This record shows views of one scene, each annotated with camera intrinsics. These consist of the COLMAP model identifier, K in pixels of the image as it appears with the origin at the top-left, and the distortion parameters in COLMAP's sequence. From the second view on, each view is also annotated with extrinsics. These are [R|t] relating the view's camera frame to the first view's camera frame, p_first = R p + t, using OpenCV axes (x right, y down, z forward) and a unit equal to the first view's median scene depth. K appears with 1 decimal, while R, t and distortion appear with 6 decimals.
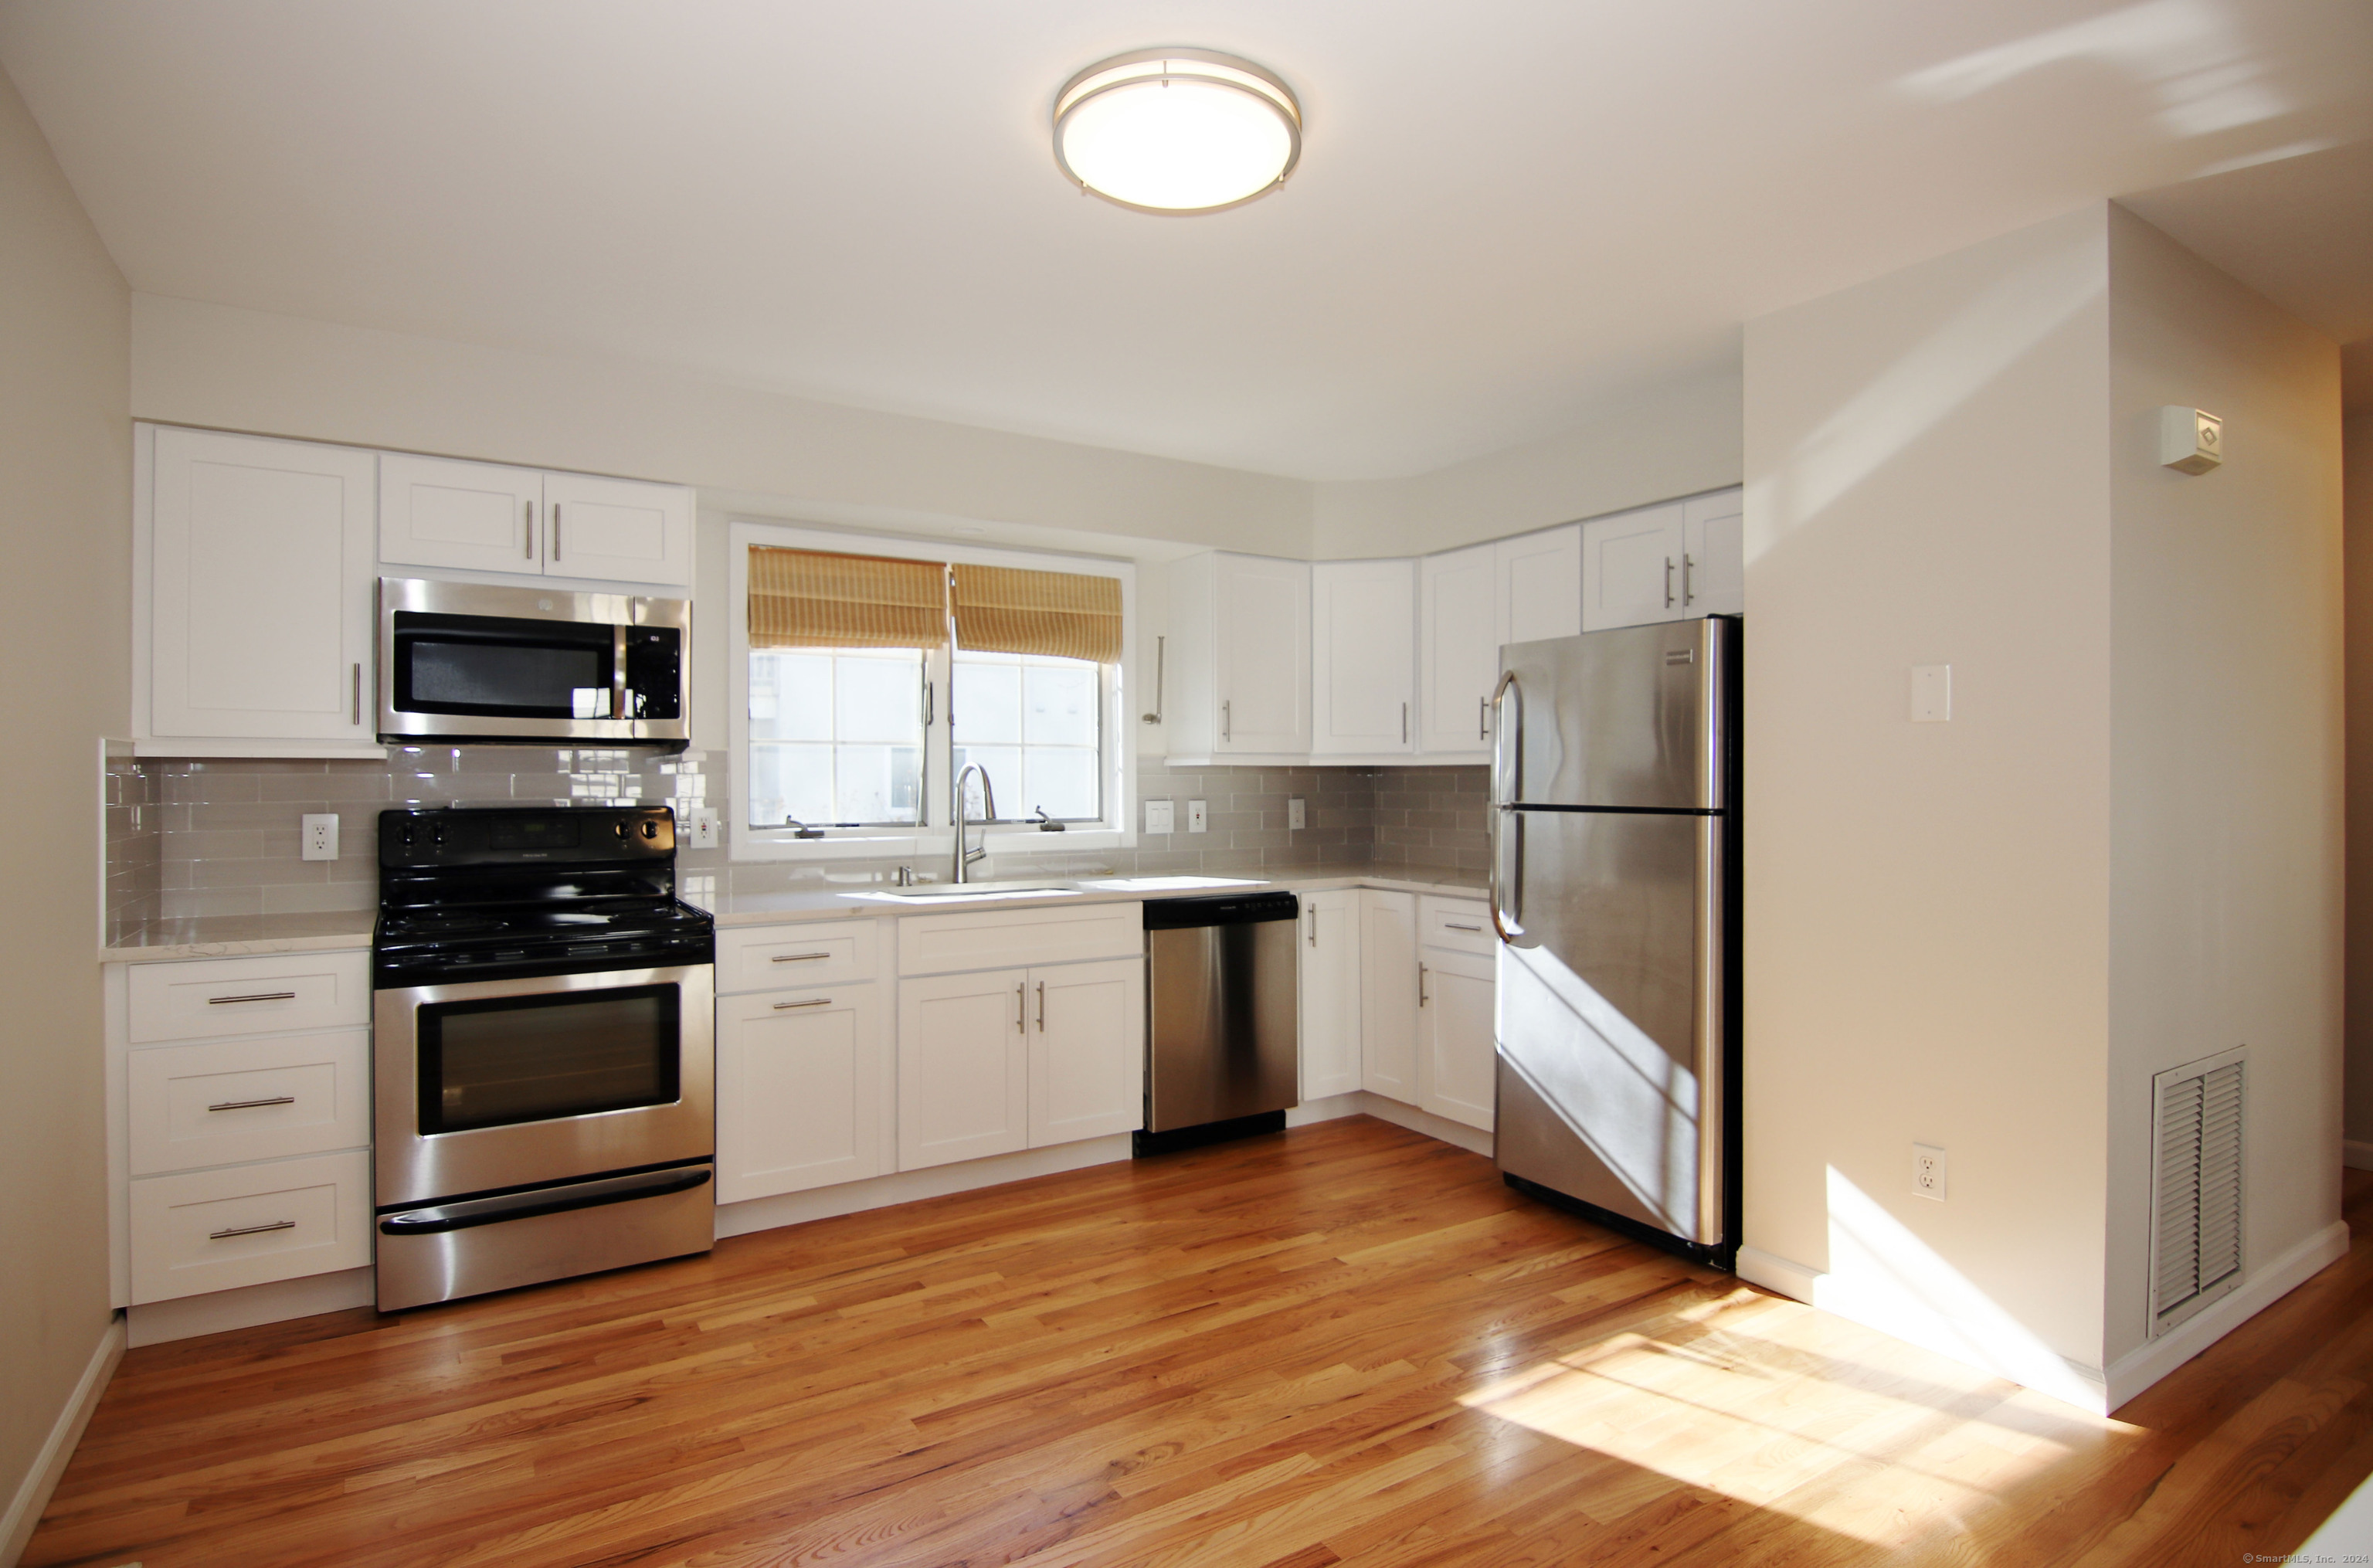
lens RADIAL K [[1215.7, 0, 1185.0], [0, 1215.7, 775.7], [0, 0, 1]] dist [0.001707, -0.016906]
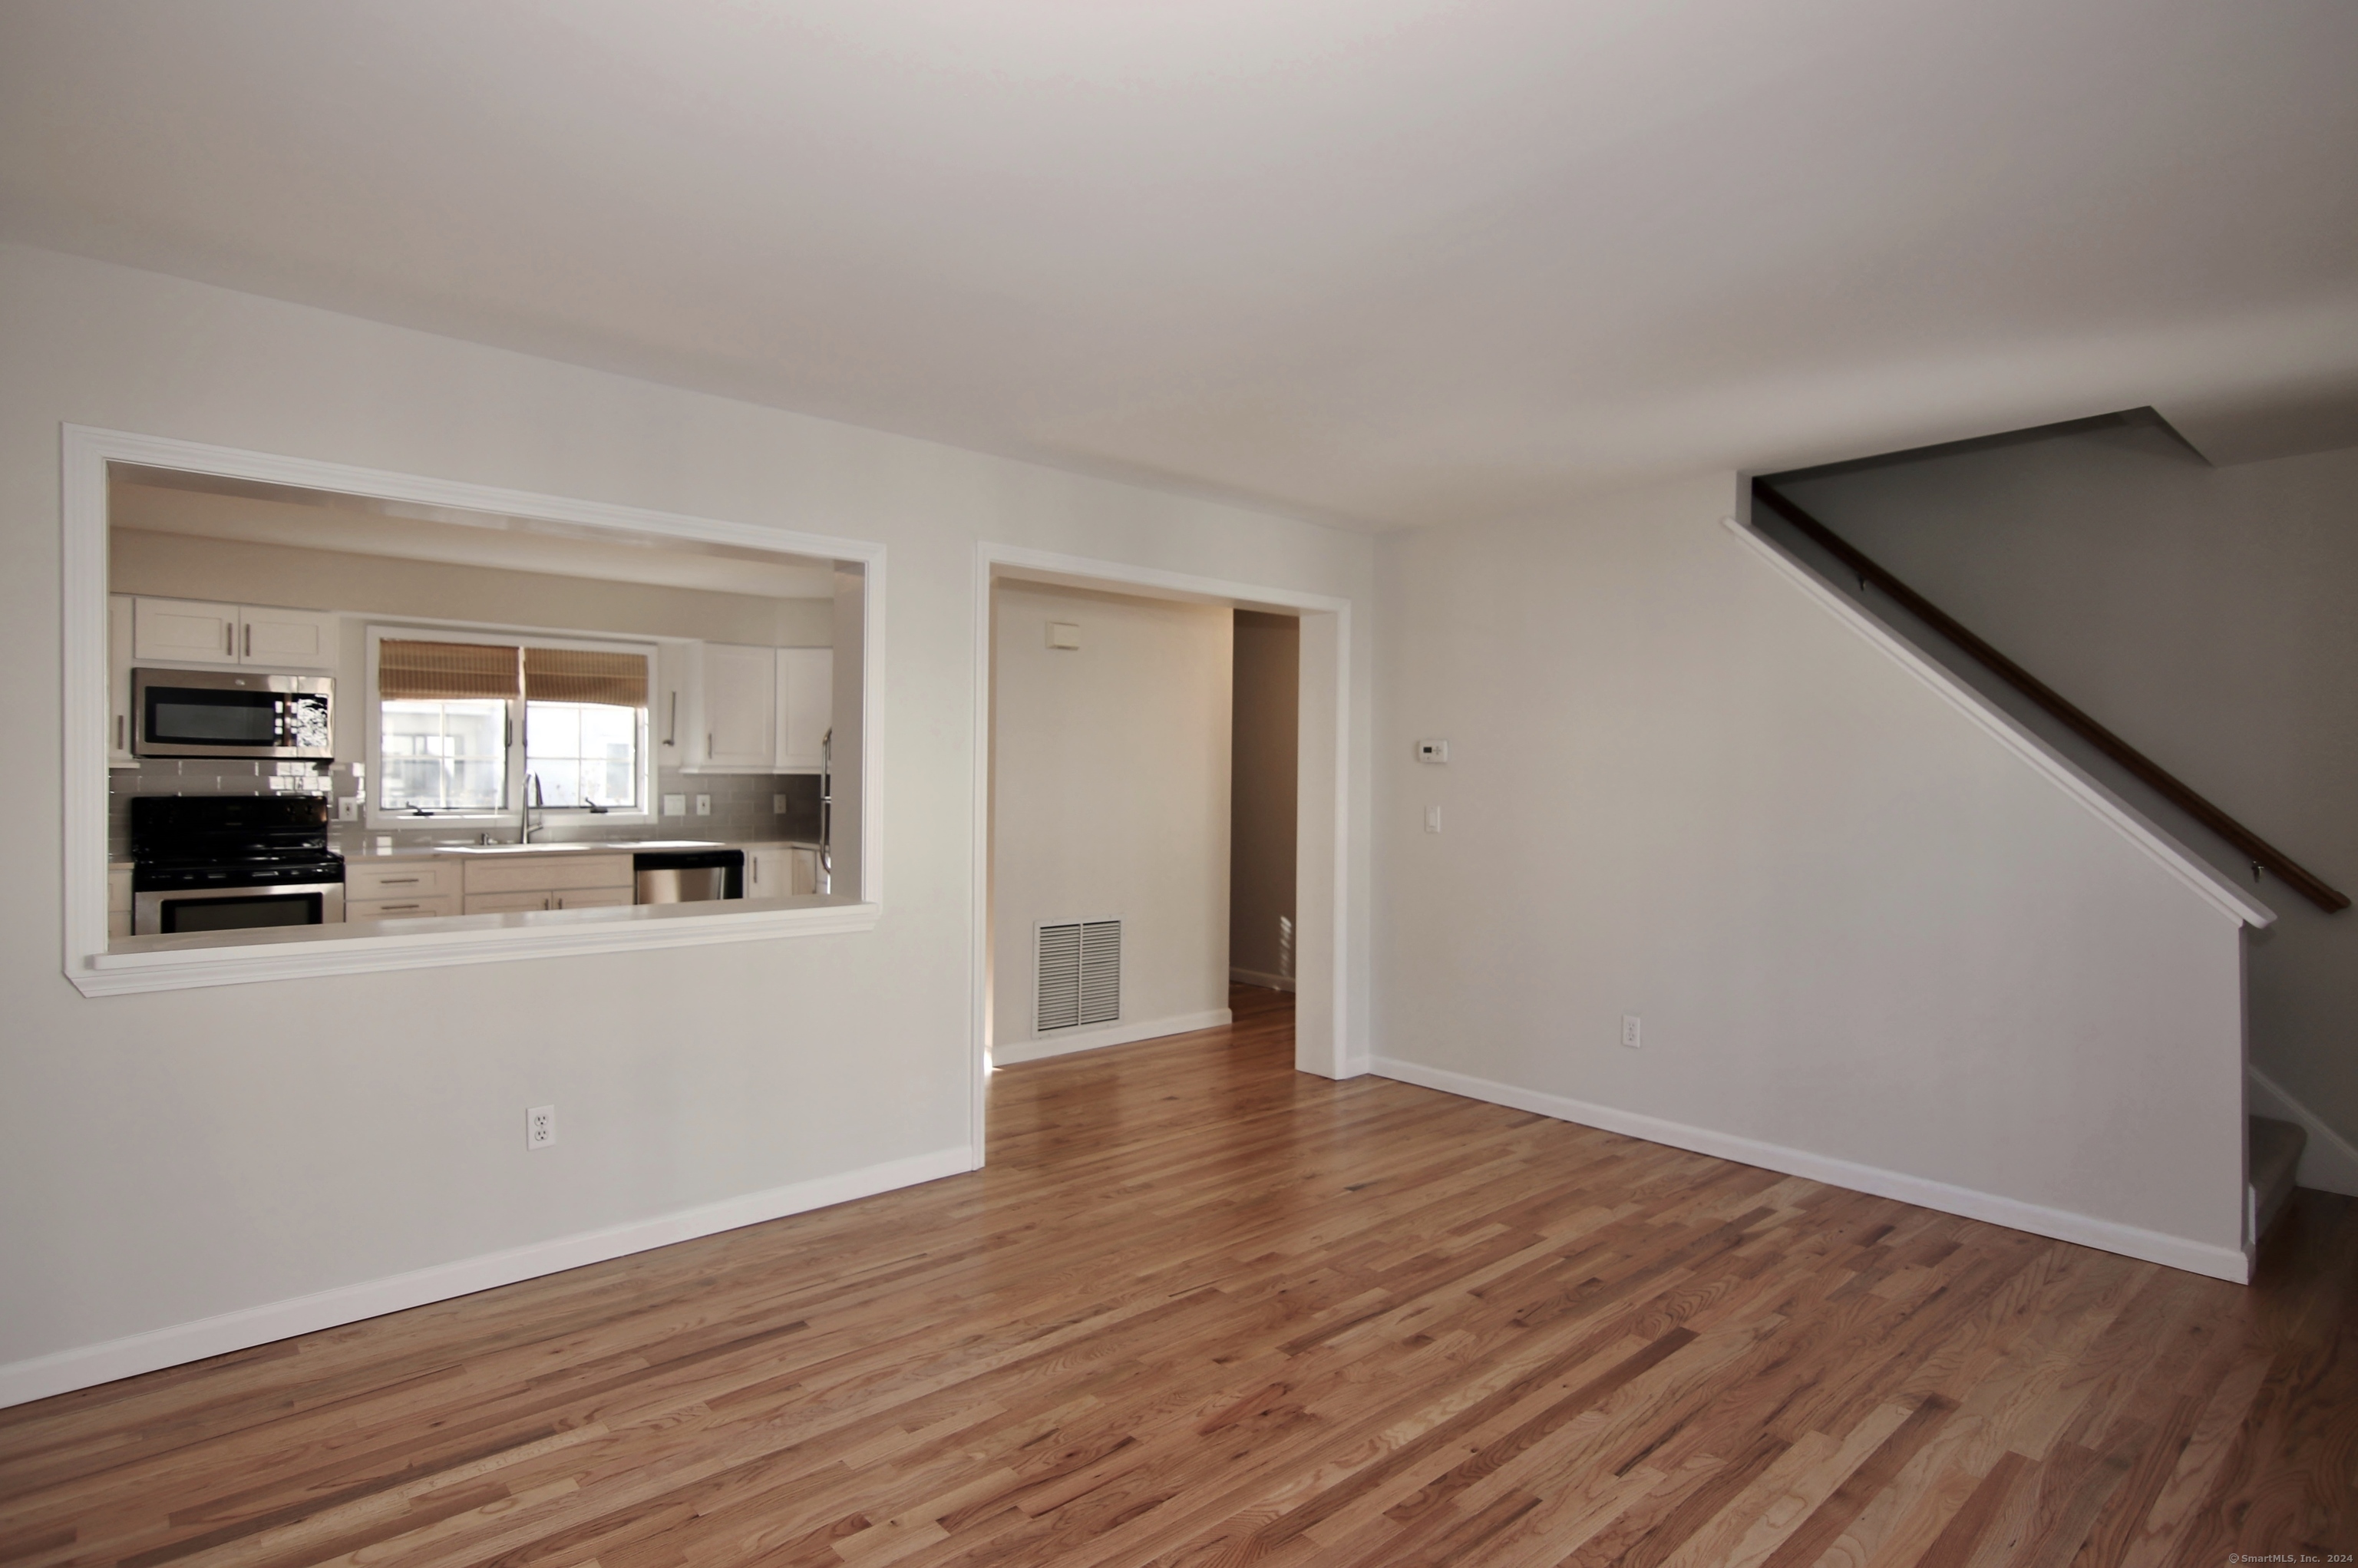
lens RADIAL K [[1206.1, 0, 1180.2], [0, 1206.1, 779.5], [0, 0, 1]] dist [0.000763, 0.000780]
pose [[0.986249, 0.009177, 0.165009, 0.498574], [-0.010424, 0.999923, 0.006692, -0.022776], [-0.164935, -0.008320, 0.986269, -0.895761]]
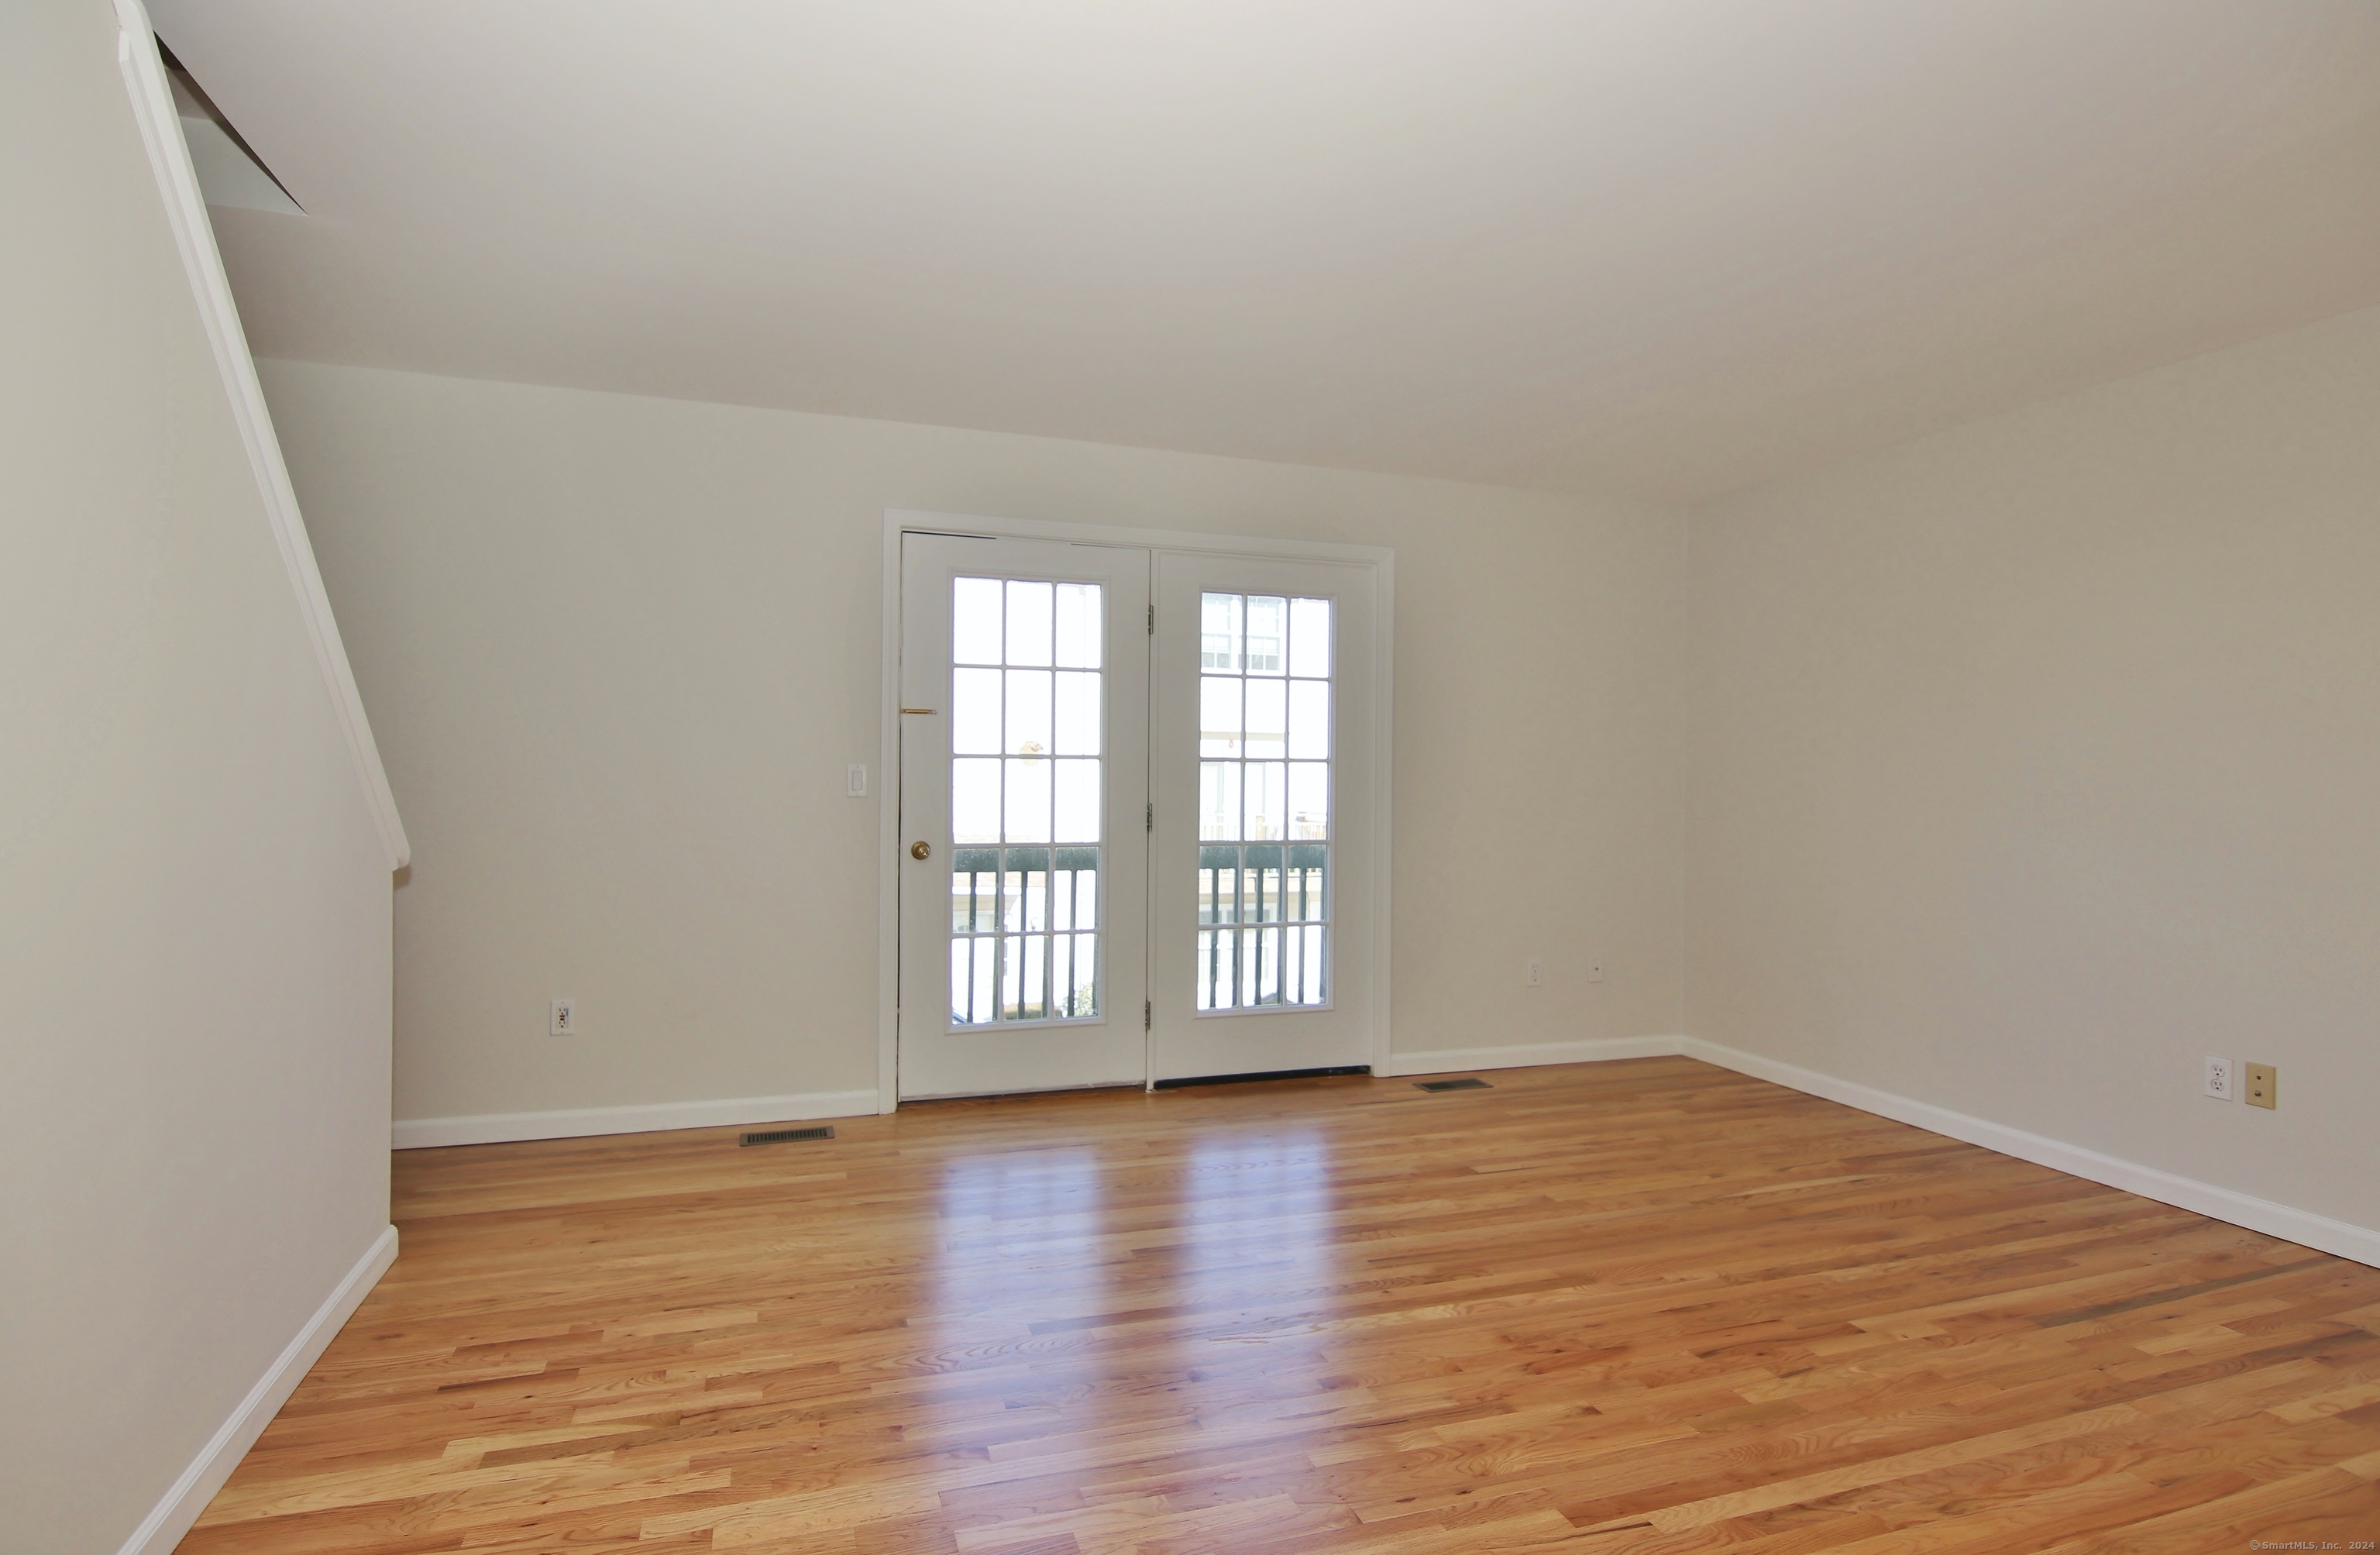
lens RADIAL K [[1233.8, 0, 1190.0], [0, 1233.8, 777.5], [0, 0, 1]] dist [-0.003181, -0.000854]
pose [[-0.973398, -0.009406, 0.228929, 0.719205], [-0.010558, 0.999937, -0.003805, 0.021547], [-0.228879, -0.006120, -0.973436, 0.571987]]
